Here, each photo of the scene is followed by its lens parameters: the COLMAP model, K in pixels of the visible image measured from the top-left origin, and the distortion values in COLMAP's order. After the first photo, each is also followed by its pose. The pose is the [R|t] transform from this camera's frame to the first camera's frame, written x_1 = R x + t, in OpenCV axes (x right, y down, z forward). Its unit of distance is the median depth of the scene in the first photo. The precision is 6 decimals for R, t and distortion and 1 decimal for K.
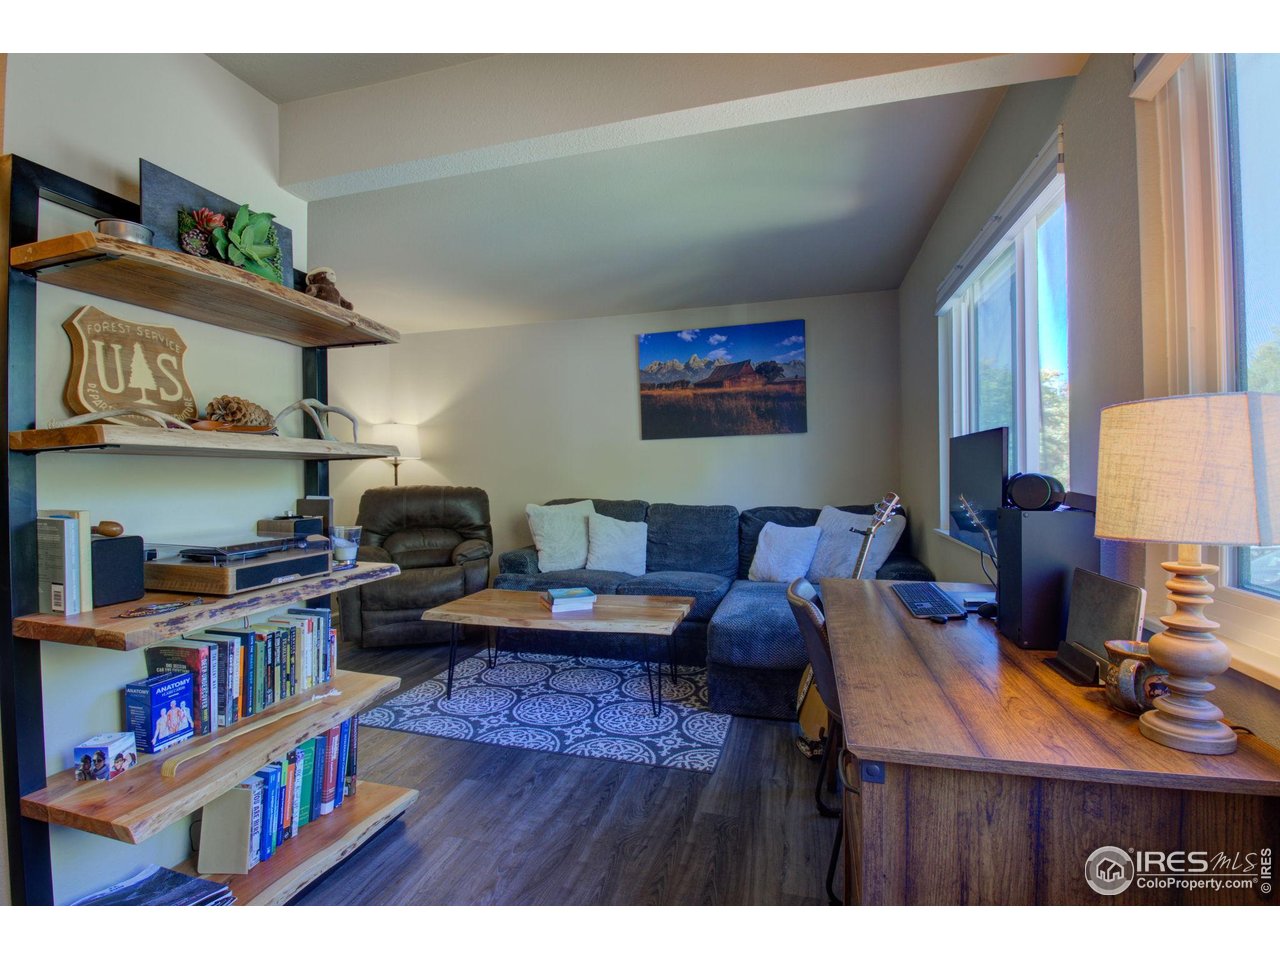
lens RADIAL K [[593.7, 0, 629.3], [0, 593.7, 474.0], [0, 0, 1]] dist [-0.013402, -0.003838]
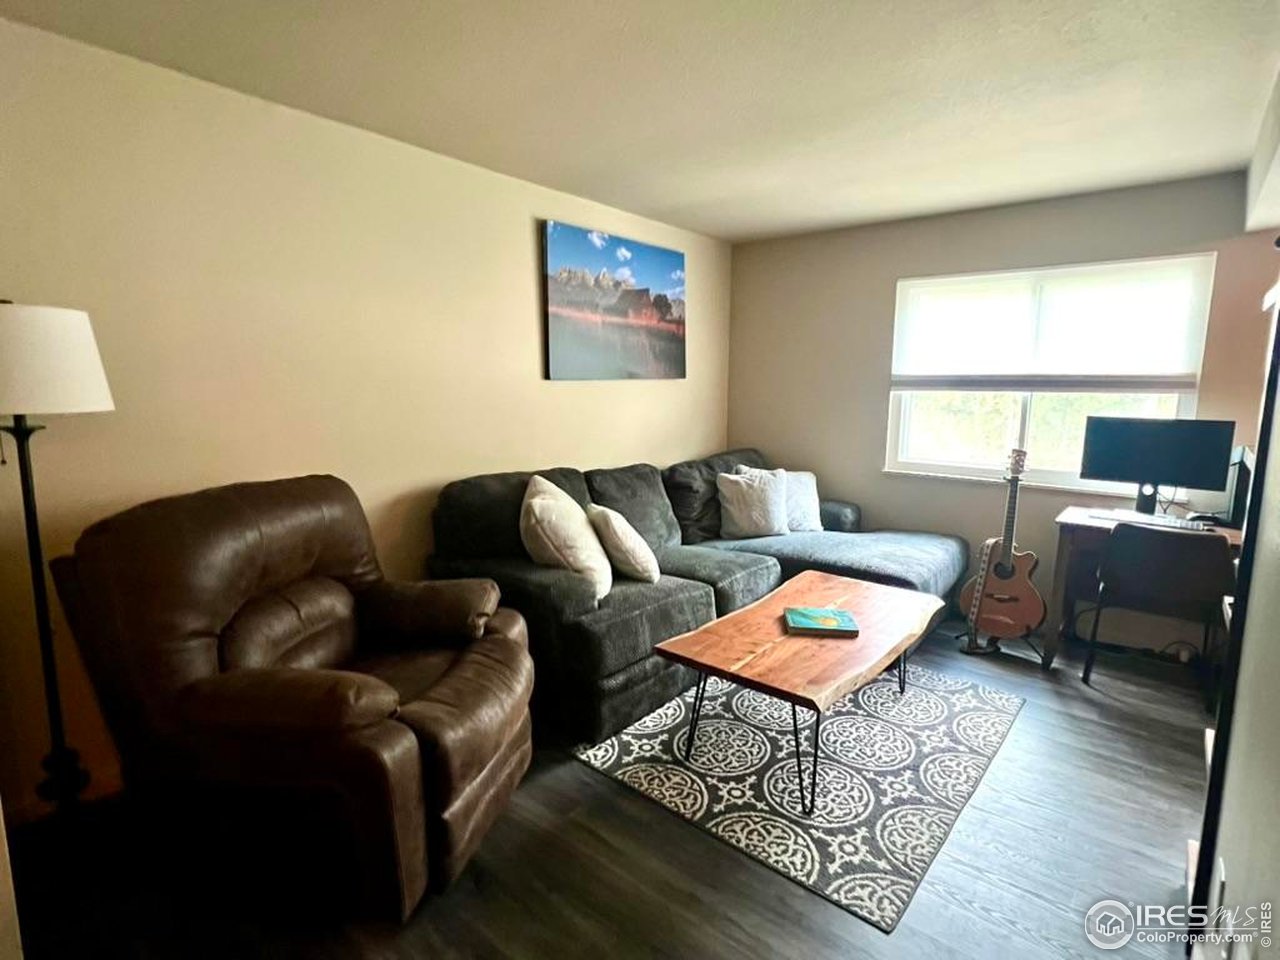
lens RADIAL K [[648.5, 0, 634.6], [0, 648.5, 477.1], [0, 0, 1]] dist [-0.018720, 0.000213]
pose [[0.406537, -0.114688, 0.906408, -0.683603], [-0.016950, 0.990972, 0.132990, -0.049867], [-0.913477, -0.069428, 0.400923, 0.644875]]
